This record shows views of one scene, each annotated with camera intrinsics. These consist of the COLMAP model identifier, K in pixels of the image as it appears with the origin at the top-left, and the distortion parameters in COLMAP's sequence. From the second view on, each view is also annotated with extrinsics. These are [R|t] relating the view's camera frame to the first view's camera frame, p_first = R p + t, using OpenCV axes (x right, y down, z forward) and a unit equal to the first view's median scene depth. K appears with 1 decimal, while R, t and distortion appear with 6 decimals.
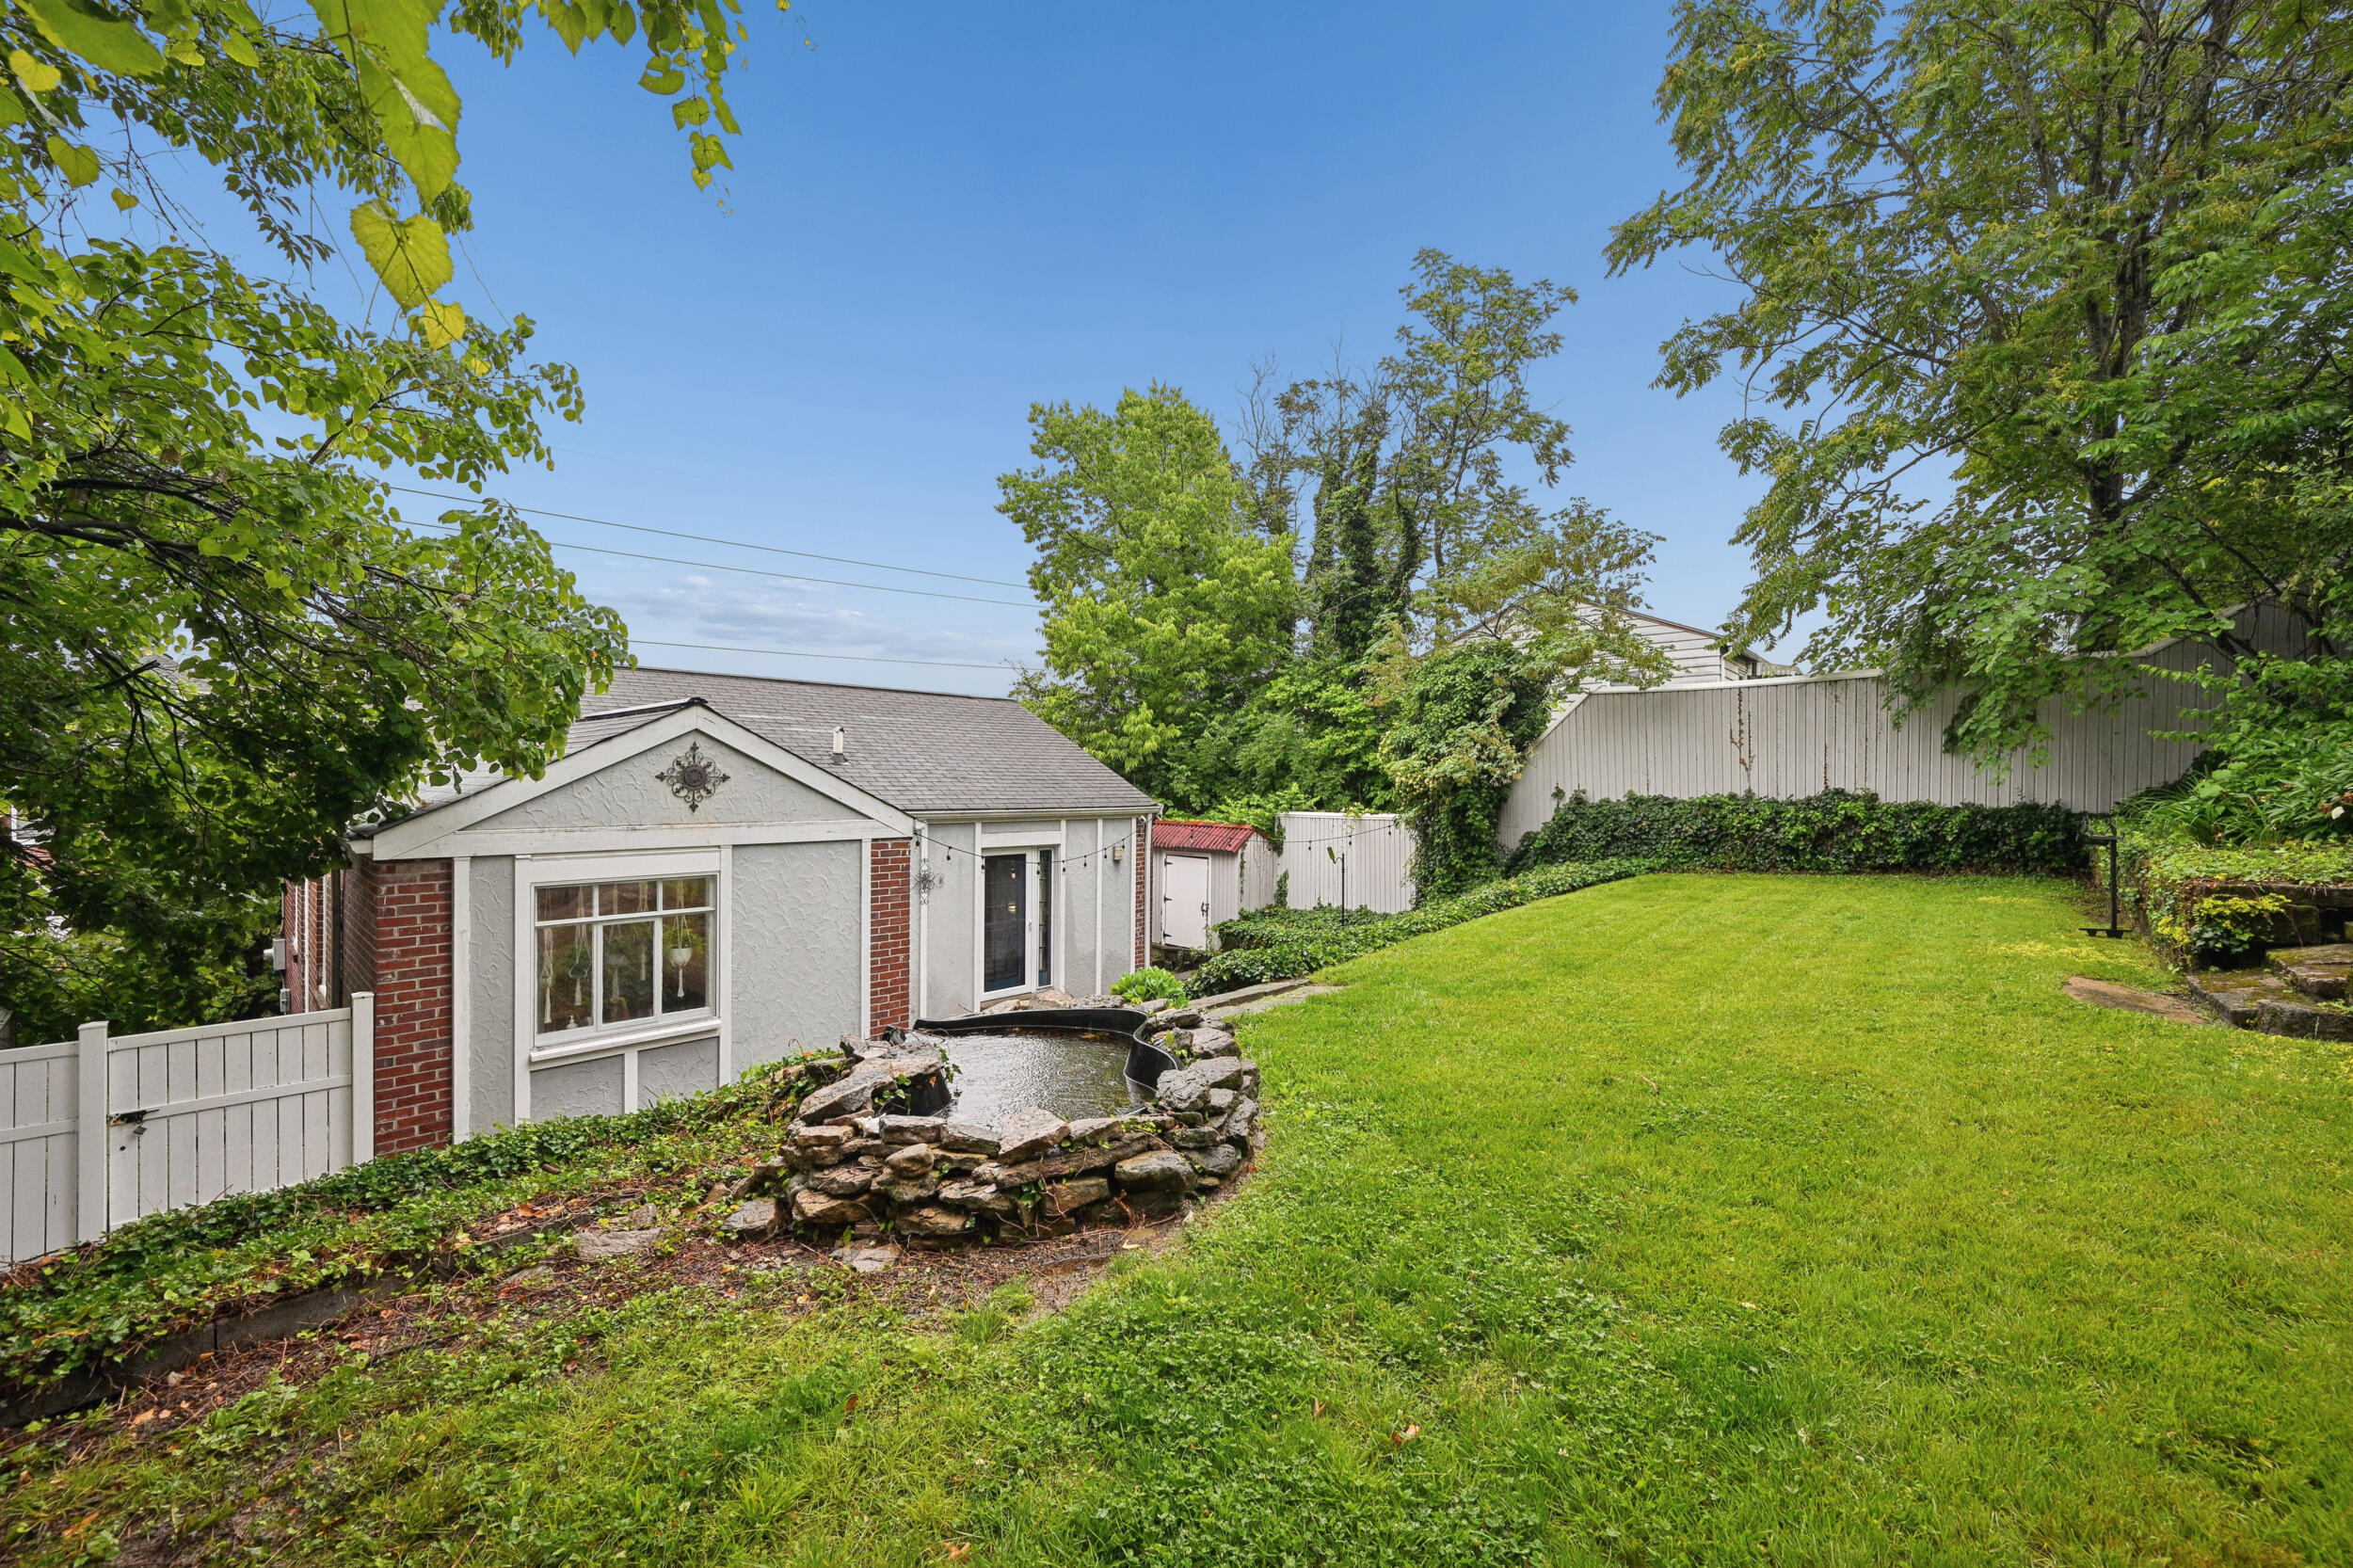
lens RADIAL K [[913.5, 0, 1179.7], [0, 913.5, 801.2], [0, 0, 1]] dist [-0.001249, -0.000125]
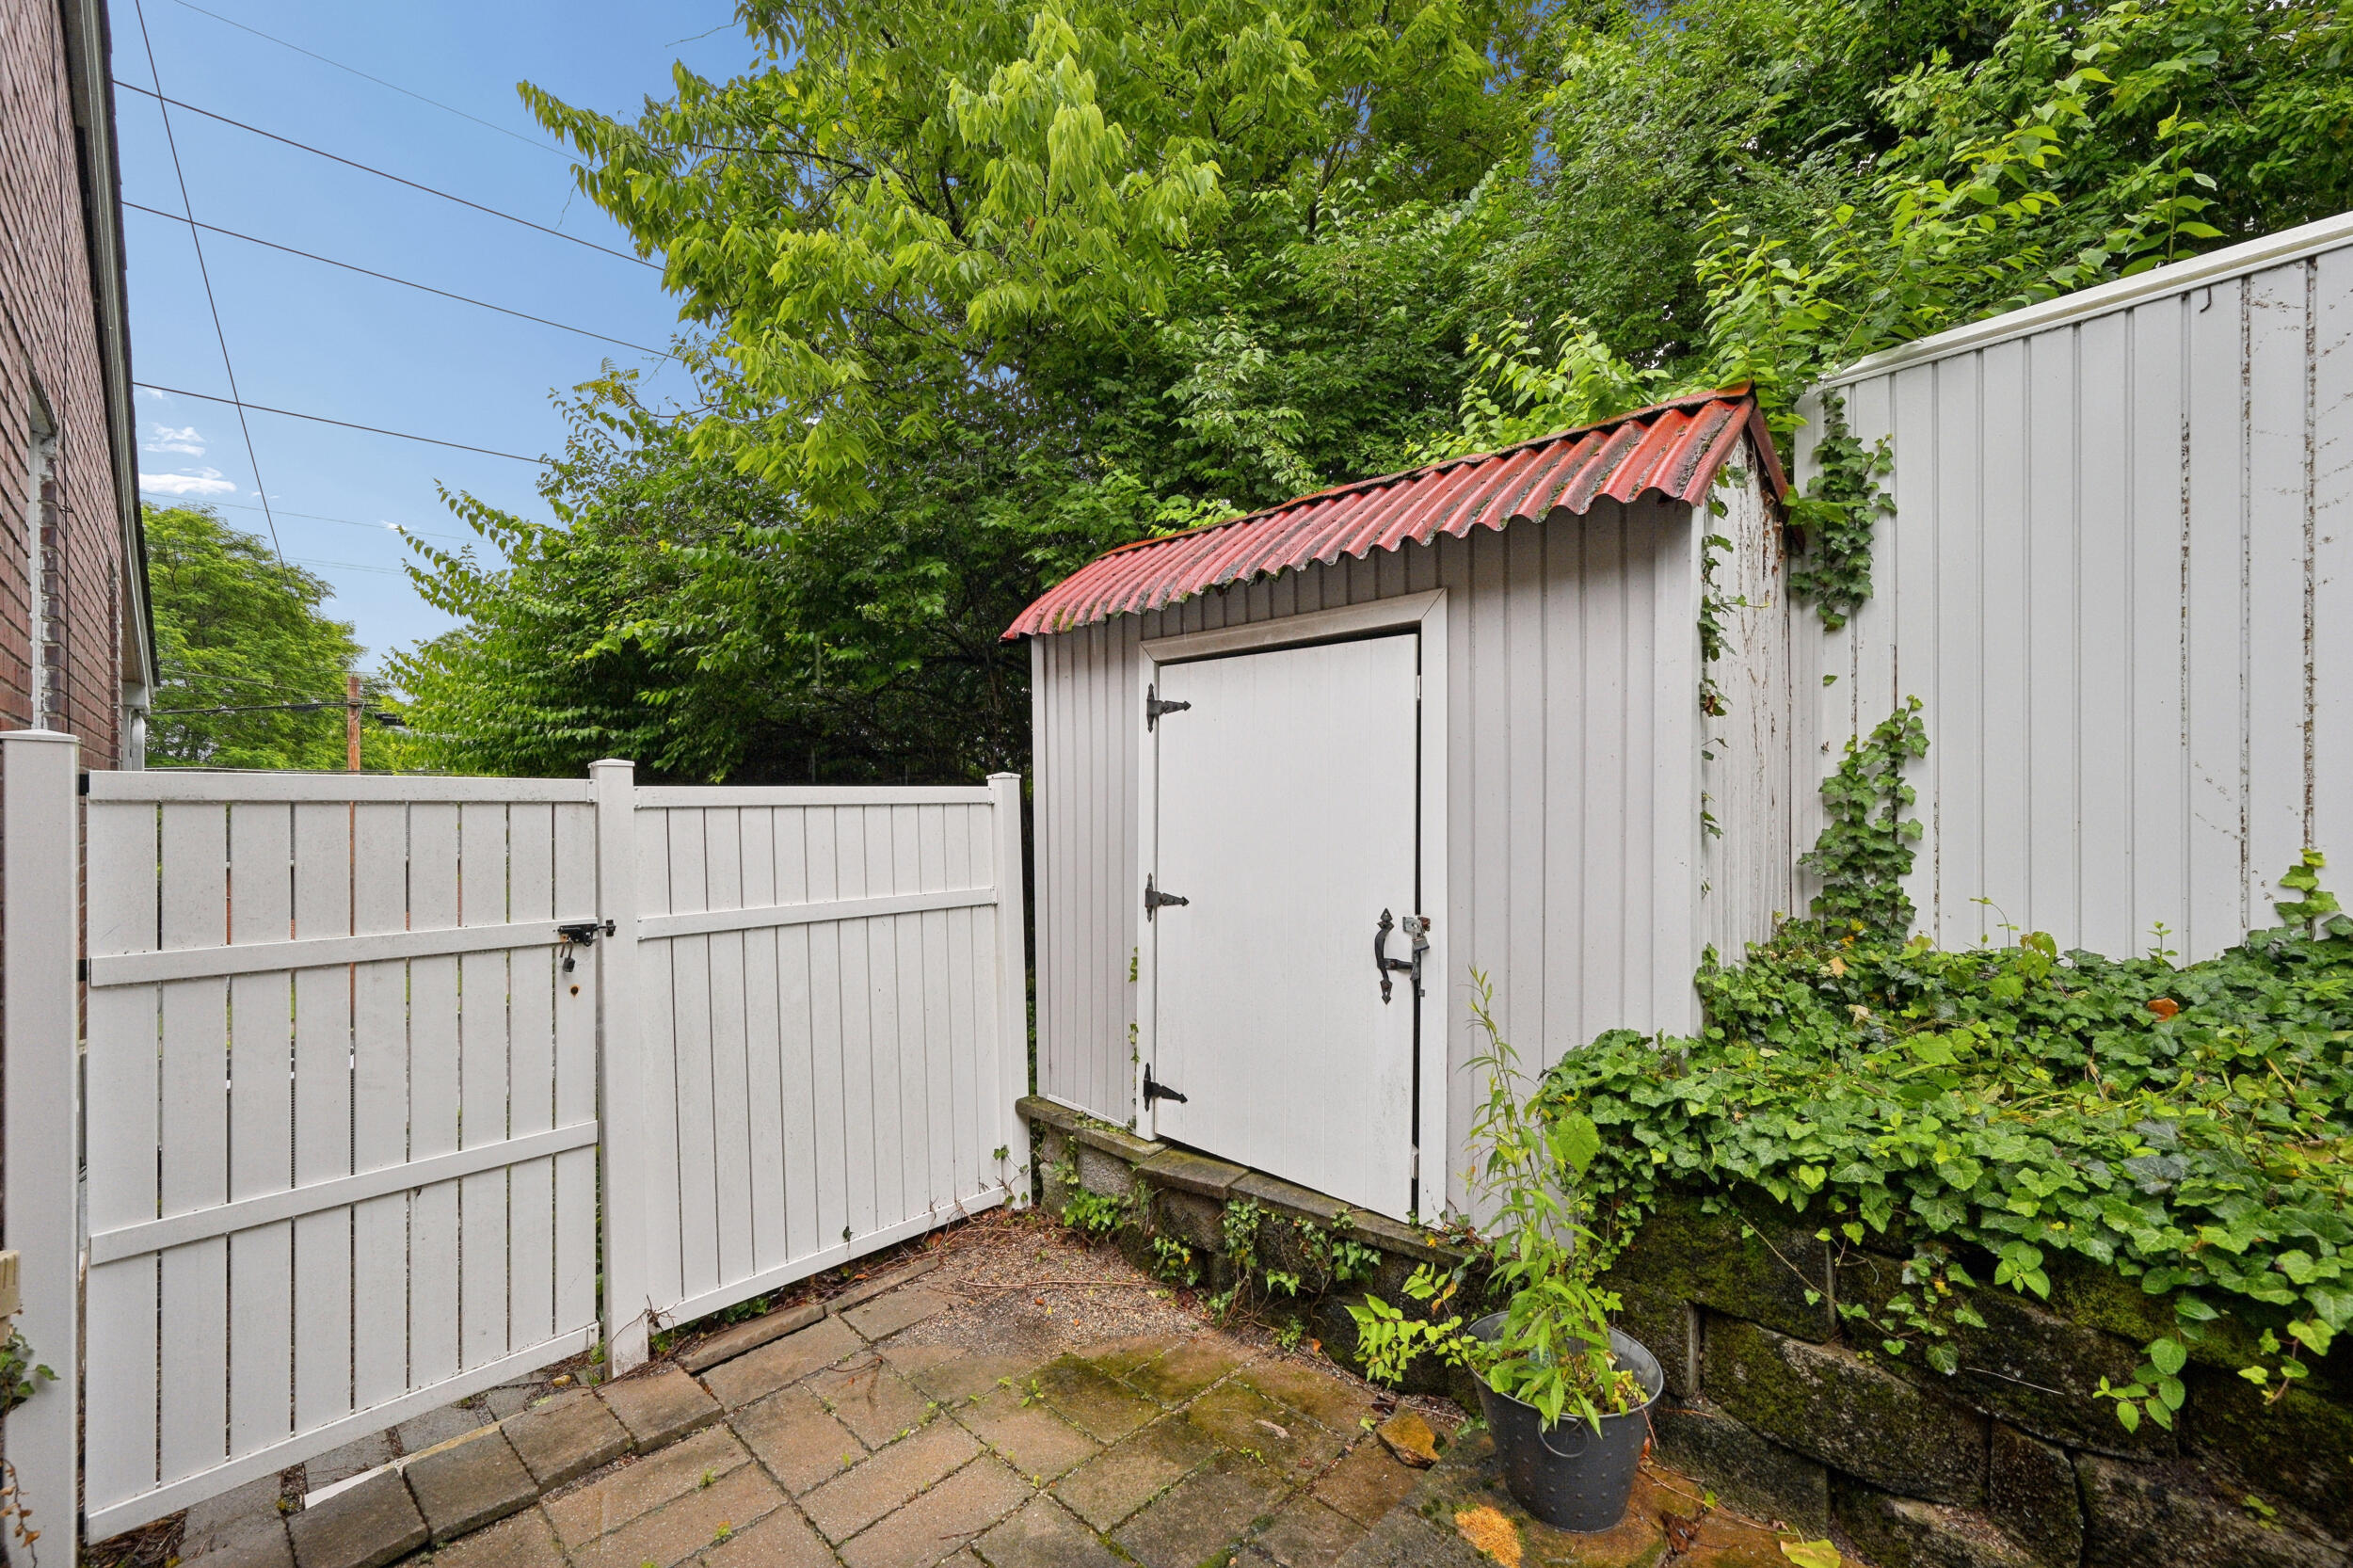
lens RADIAL K [[913.5, 0, 1179.7], [0, 913.5, 801.2], [0, 0, 1]] dist [-0.001249, -0.000125]
pose [[0.999975, -0.006913, 0.001475, -0.016331], [0.006937, 0.999835, -0.016790, 0.136227], [-0.001359, 0.016800, 0.999858, 1.220673]]
